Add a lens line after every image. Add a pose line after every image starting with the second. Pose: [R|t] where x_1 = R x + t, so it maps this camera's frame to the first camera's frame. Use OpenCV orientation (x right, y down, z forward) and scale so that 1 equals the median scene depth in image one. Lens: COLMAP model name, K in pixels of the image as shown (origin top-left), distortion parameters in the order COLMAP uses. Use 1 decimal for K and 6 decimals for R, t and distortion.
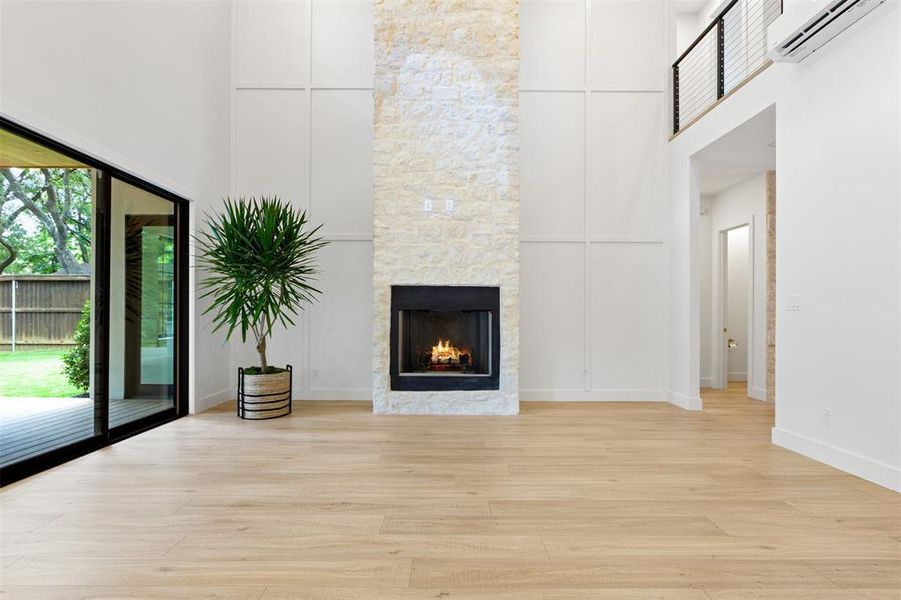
lens RADIAL K [[476.7, 0, 448.7], [0, 476.7, 310.3], [0, 0, 1]] dist [-0.004096, -0.000047]
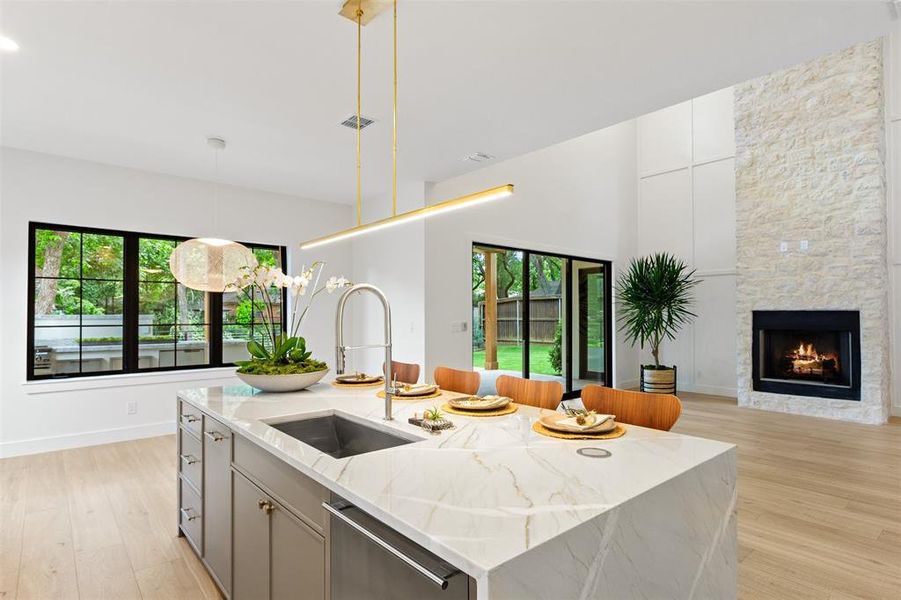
lens RADIAL K [[476.7, 0, 448.7], [0, 476.7, 310.3], [0, 0, 1]] dist [-0.004096, -0.000047]
pose [[0.647806, -0.013393, -0.761687, 0.338830], [0.010340, 0.999908, -0.008787, -0.050722], [0.761735, -0.002184, 0.647885, -0.491346]]
